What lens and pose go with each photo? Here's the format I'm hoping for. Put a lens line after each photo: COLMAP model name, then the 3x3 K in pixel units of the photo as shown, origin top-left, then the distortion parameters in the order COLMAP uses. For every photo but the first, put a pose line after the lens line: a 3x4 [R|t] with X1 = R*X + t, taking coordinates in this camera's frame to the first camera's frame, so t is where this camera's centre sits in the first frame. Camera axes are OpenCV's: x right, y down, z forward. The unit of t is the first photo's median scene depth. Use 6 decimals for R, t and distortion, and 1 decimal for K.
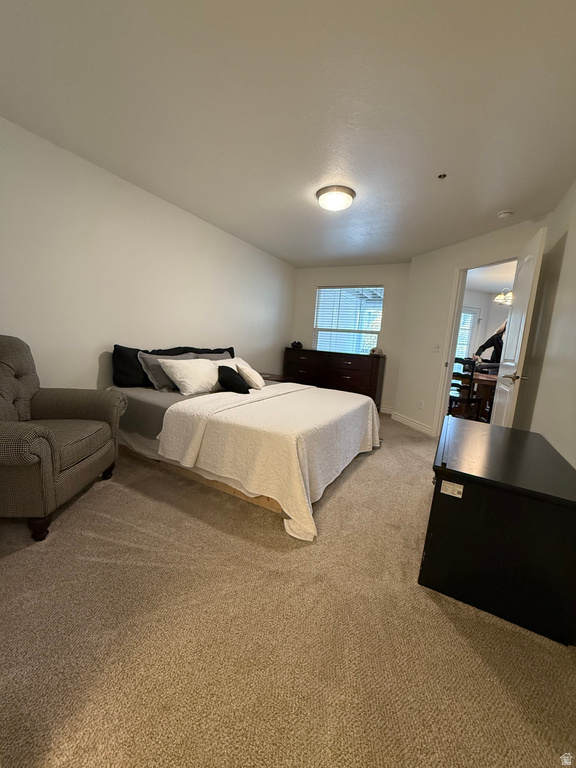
lens RADIAL K [[305.9, 0, 287.4], [0, 305.9, 382.6], [0, 0, 1]] dist [-0.000327, 0.000625]
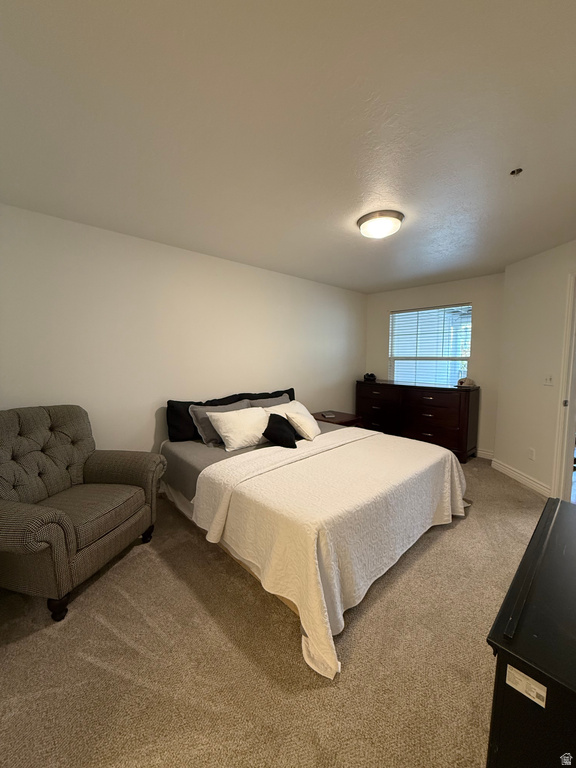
lens RADIAL K [[305.9, 0, 288.7], [0, 305.9, 384.0], [0, 0, 1]] dist [-0.000327, 0.000625]
pose [[0.952288, -0.044851, -0.301886, 0.183310], [0.026924, 0.997632, -0.063288, -0.128409], [0.304010, 0.052141, 0.951241, 0.157001]]
